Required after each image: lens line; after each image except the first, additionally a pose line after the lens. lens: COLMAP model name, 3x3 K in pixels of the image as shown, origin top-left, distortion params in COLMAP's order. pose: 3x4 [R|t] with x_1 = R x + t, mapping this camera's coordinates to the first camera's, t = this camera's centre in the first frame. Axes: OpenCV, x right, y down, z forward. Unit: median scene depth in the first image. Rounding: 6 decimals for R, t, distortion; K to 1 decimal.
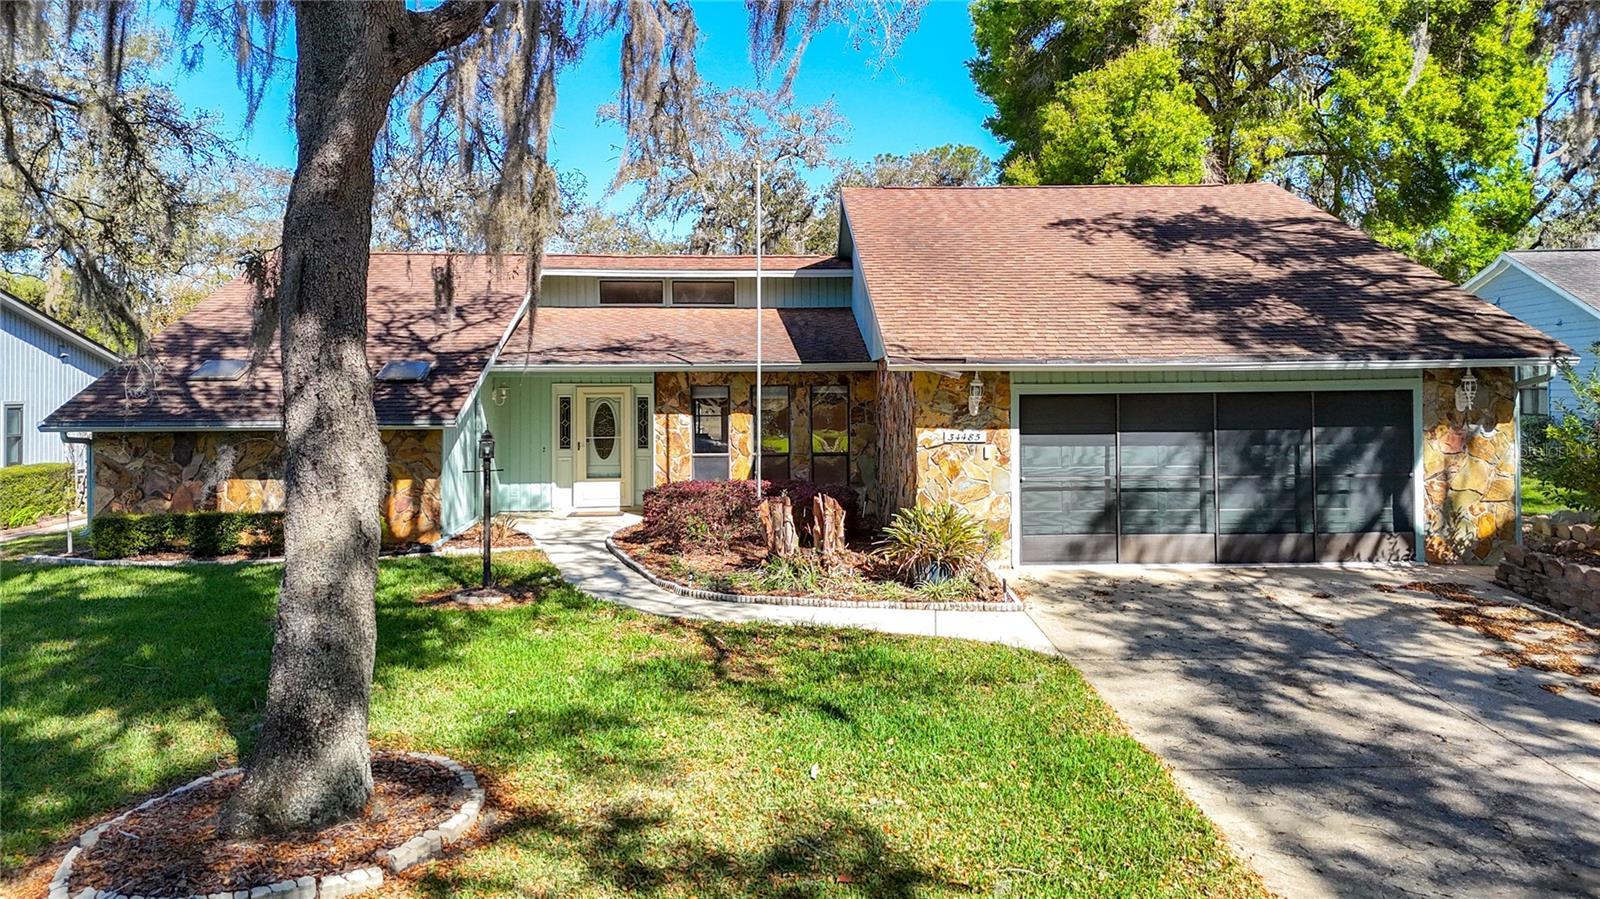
lens RADIAL K [[1182.9, 0, 827.8], [0, 1182.9, 396.0], [0, 0, 1]] dist [0.074597, -0.032613]
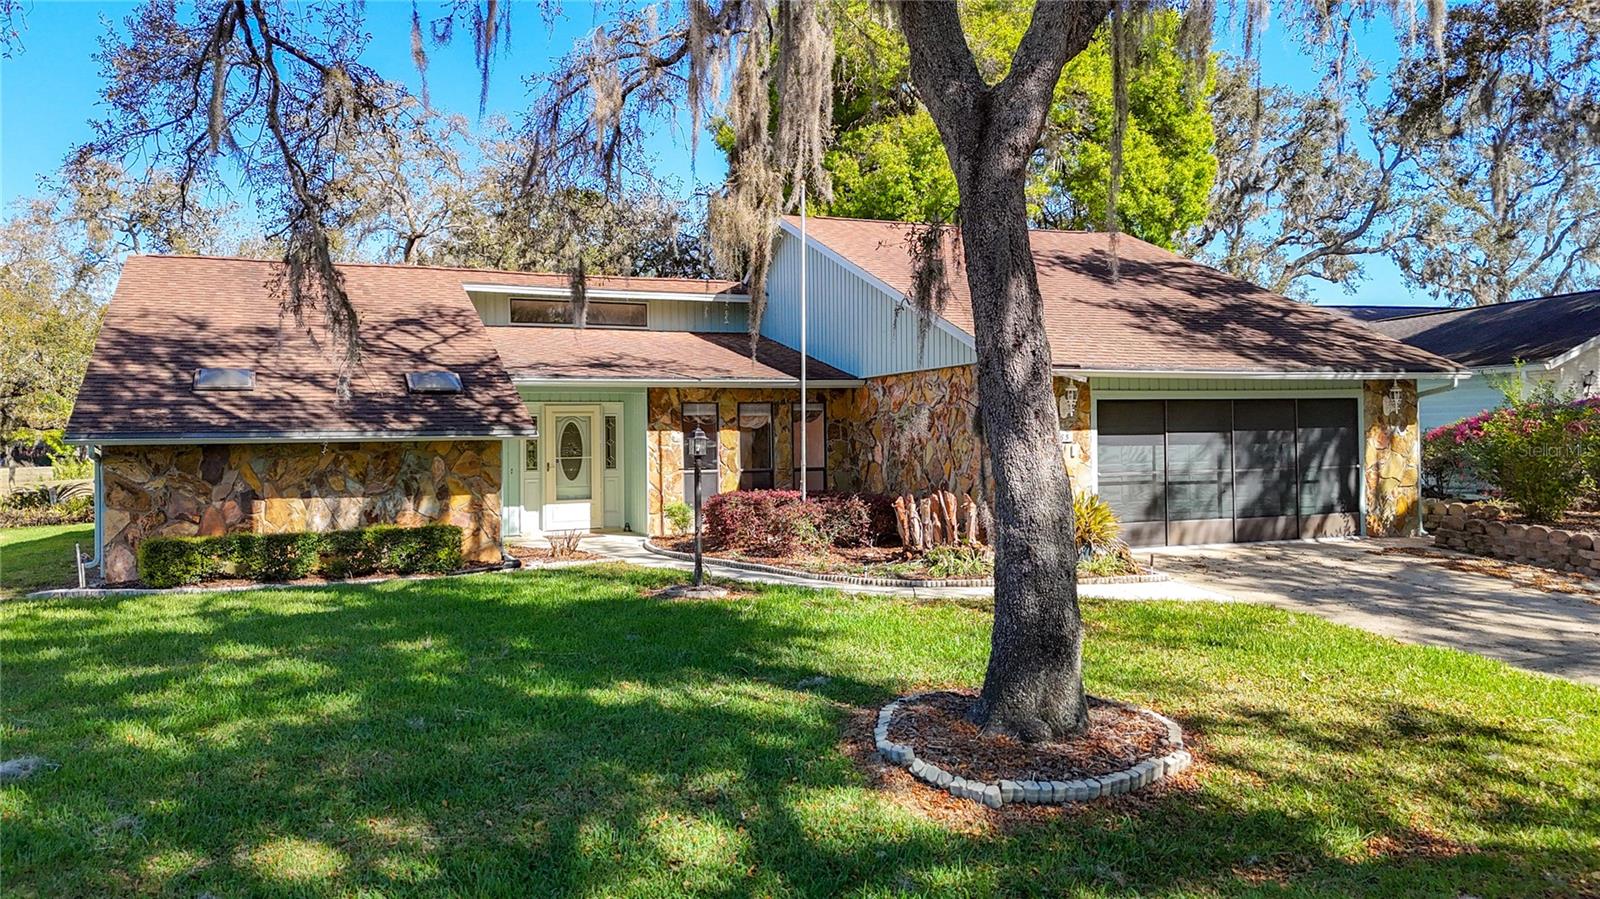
lens RADIAL K [[1207.3, 0, 800.0], [0, 1207.3, 449.5], [0, 0, 1]] dist [0.063084, -0.061274]
pose [[0.938537, -0.010434, 0.345020, -0.498907], [0.010680, 0.999942, 0.001190, 0.040731], [-0.345013, 0.002568, 0.938595, 0.008020]]
